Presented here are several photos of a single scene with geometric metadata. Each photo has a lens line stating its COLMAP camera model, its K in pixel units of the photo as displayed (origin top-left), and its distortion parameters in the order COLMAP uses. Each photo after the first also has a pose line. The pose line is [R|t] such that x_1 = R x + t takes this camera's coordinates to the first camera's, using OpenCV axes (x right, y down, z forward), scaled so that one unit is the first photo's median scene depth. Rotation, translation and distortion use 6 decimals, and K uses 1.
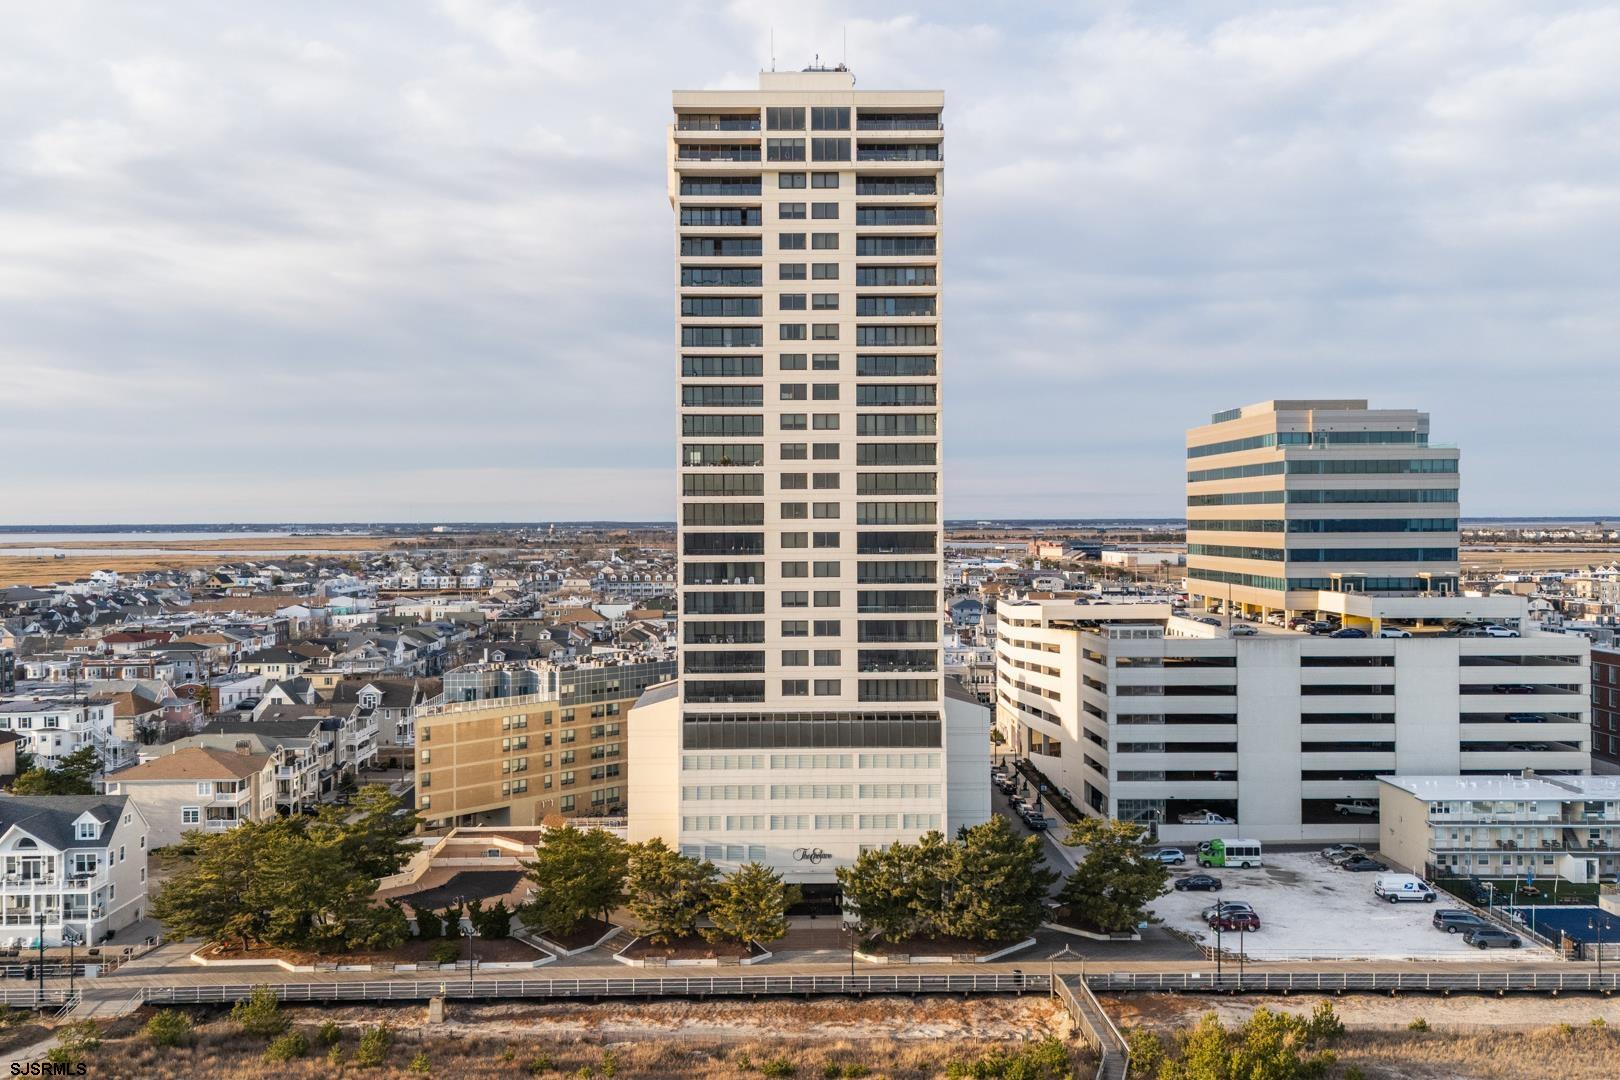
lens RADIAL K [[1414.6, 0, 803.1], [0, 1414.6, 533.1], [0, 0, 1]] dist [0.051741, -0.017499]
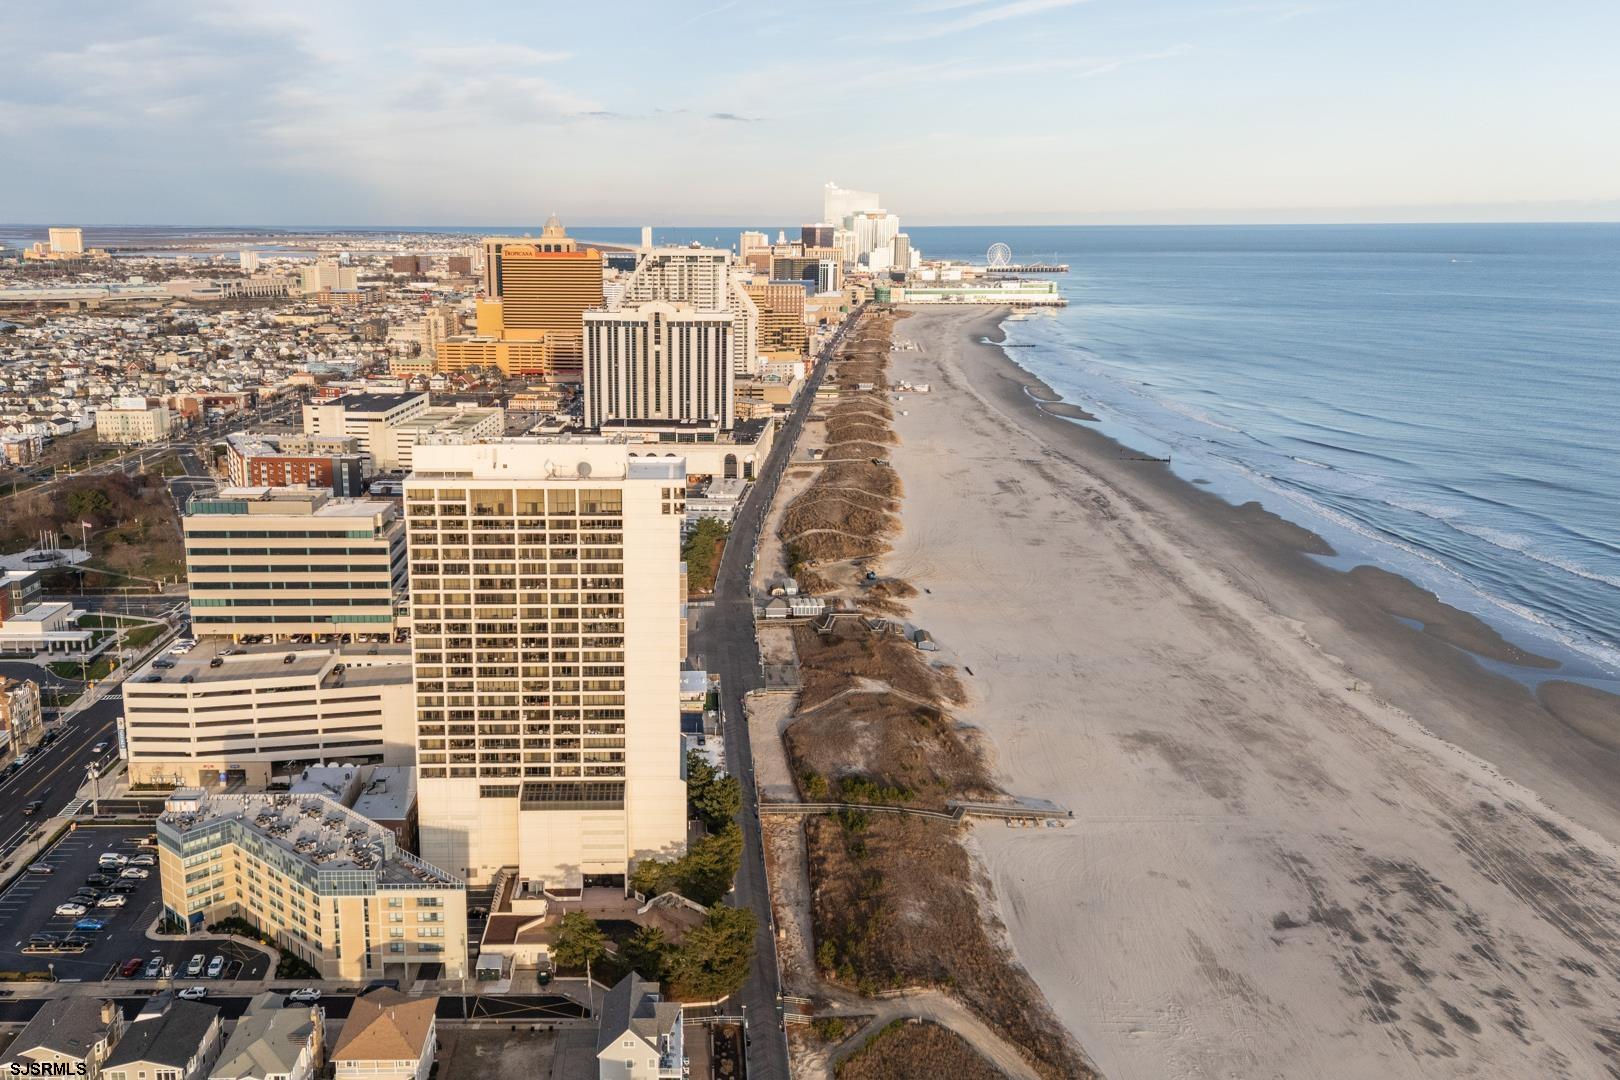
lens RADIAL K [[1392.3, 0, 692.9], [0, 1392.3, 537.4], [0, 0, 1]] dist [0.128217, -0.240875]
pose [[0.012984, -0.213081, 0.976948, -1.955551], [0.008251, 0.977020, 0.212987, -0.632867], [-0.999882, 0.005295, 0.014443, 0.951035]]
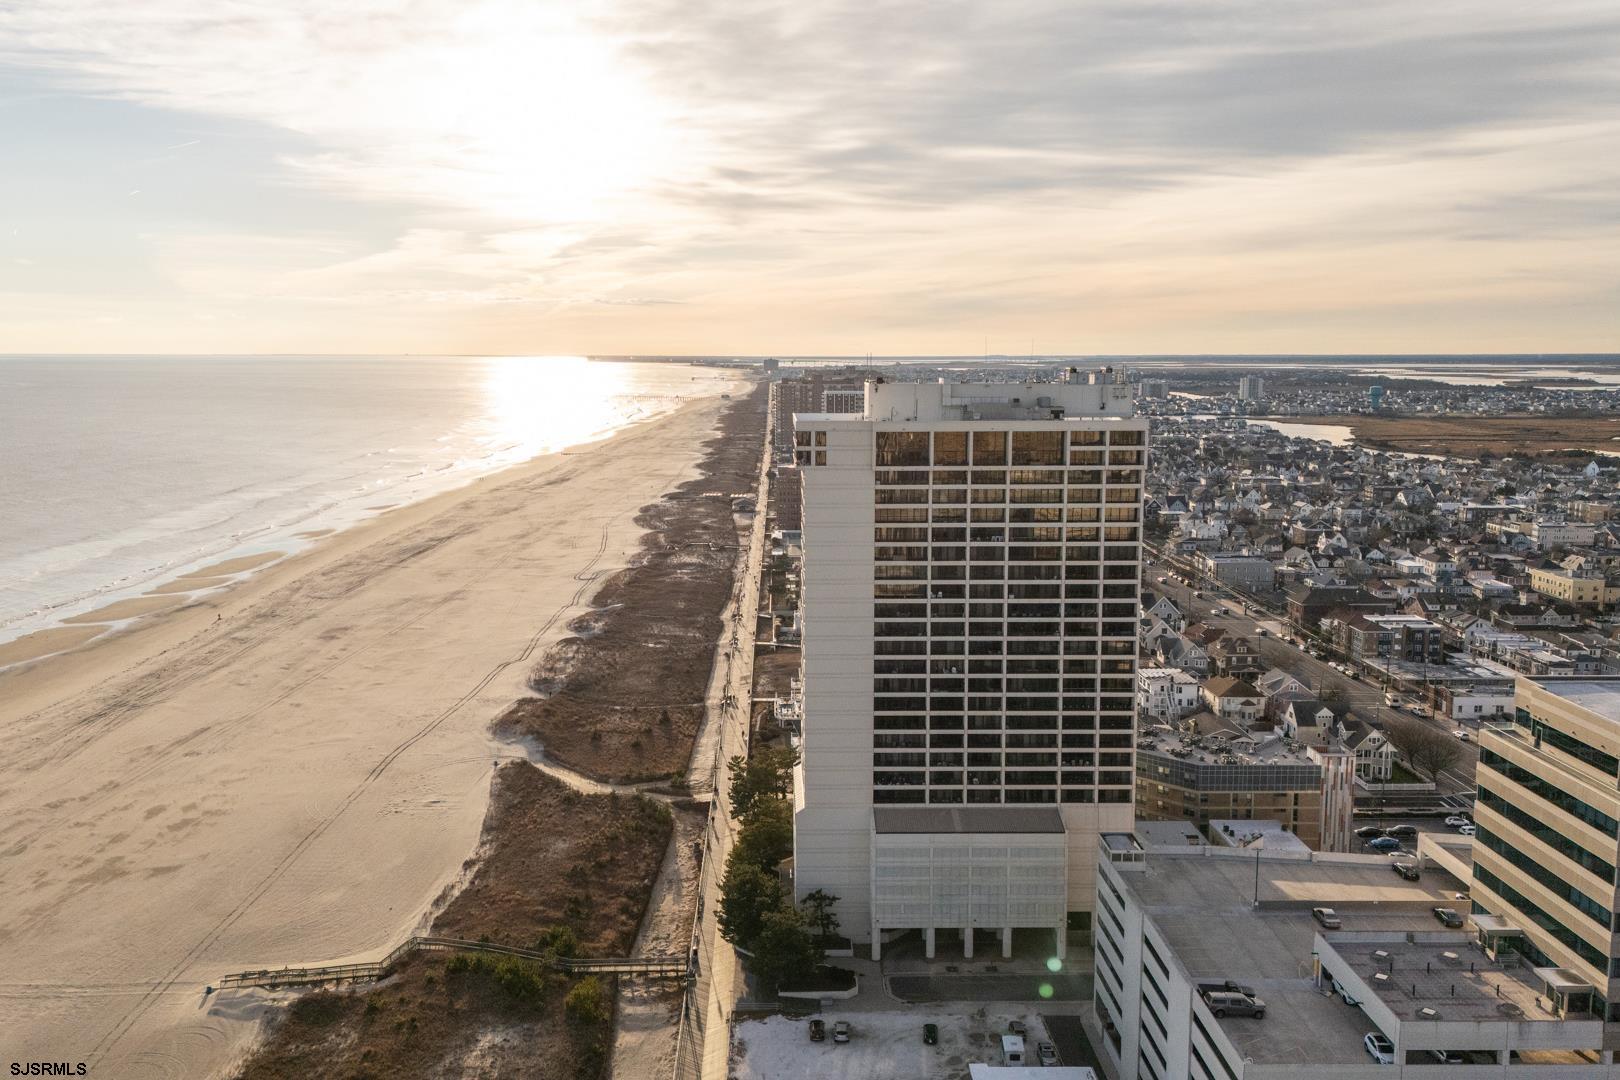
lens RADIAL K [[1400.3, 0, 810.0], [0, 1400.3, 540.0], [0, 0, 1]] dist [0.117364, -0.183513]
pose [[0.009175, 0.138561, -0.990311, 1.617547], [-0.011098, 0.990306, 0.138457, -0.390778], [0.999896, 0.009720, 0.010624, 0.990878]]
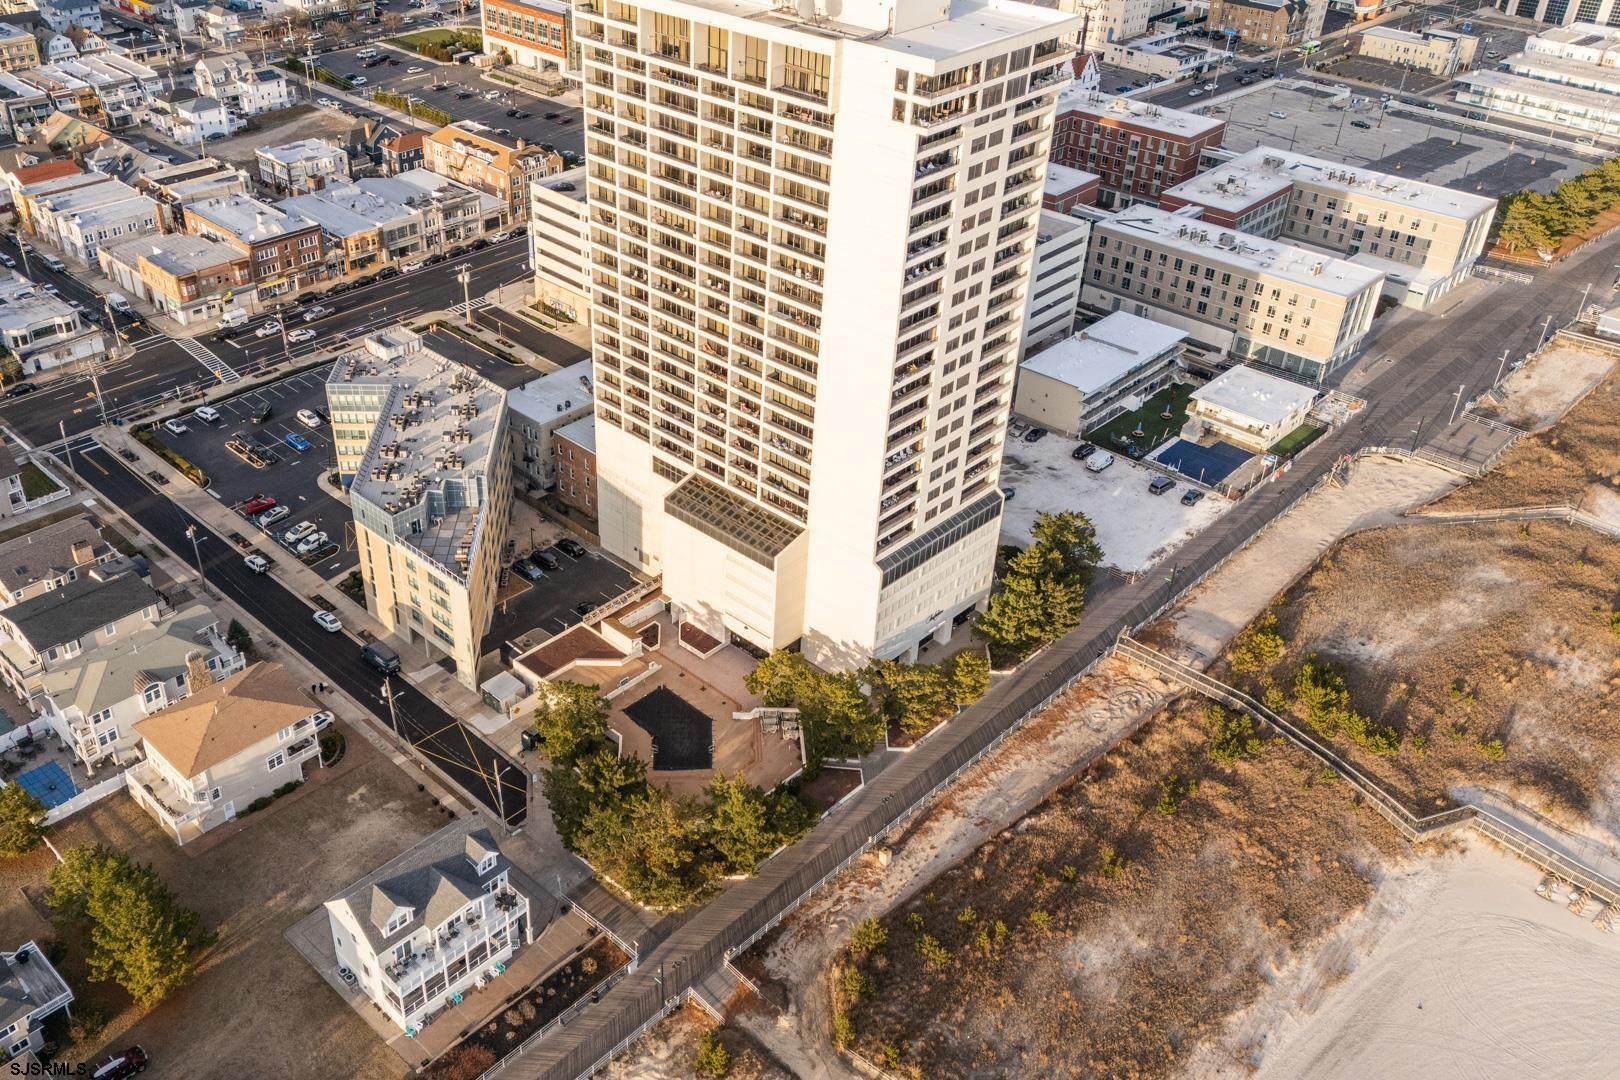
lens RADIAL K [[1385.6, 0, 691.2], [0, 1385.6, 540.6], [0, 0, 1]] dist [0.097270, -0.091153]
pose [[0.720802, -0.372271, 0.584686, -0.917165], [-0.006383, 0.839931, 0.542655, -0.557595], [-0.693112, -0.394879, 0.603048, 0.377671]]
